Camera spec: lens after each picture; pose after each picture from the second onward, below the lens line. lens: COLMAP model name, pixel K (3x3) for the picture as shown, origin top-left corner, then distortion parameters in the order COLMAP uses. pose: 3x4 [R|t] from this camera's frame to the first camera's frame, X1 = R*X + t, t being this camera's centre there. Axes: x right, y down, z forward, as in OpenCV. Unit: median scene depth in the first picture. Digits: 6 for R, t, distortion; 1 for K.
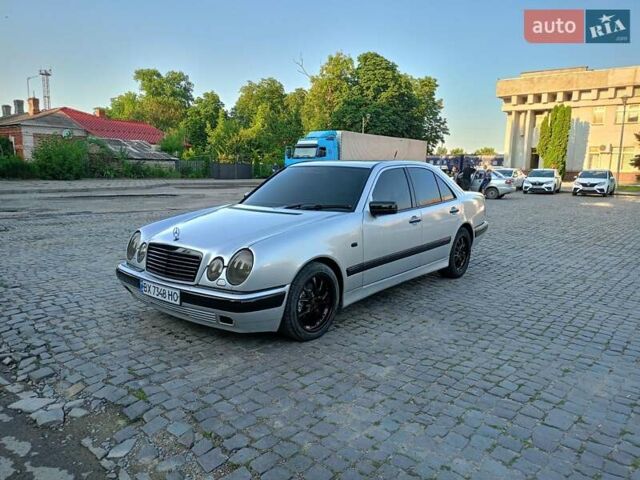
lens RADIAL K [[459.9, 0, 320.0], [0, 459.9, 240.0], [0, 0, 1]] dist [0.012852, -0.008282]
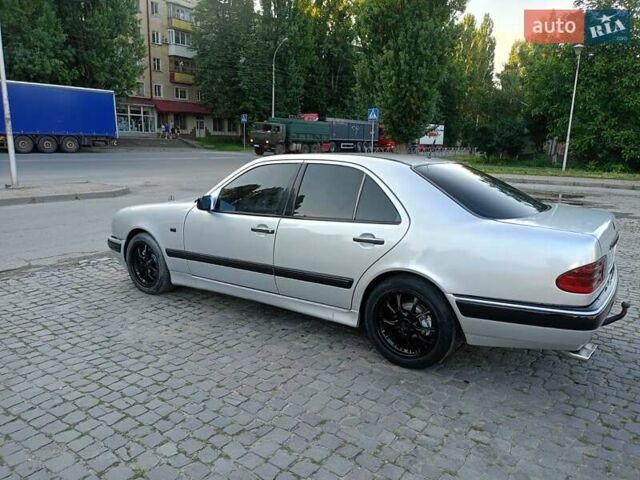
lens RADIAL K [[459.9, 0, 320.0], [0, 459.9, 240.0], [0, 0, 1]] dist [0.012852, -0.008282]
pose [[0.118523, 0.181896, -0.976149, 0.097399], [-0.174532, 0.971589, 0.159855, -0.016606], [0.977492, 0.151423, 0.146902, 0.097154]]
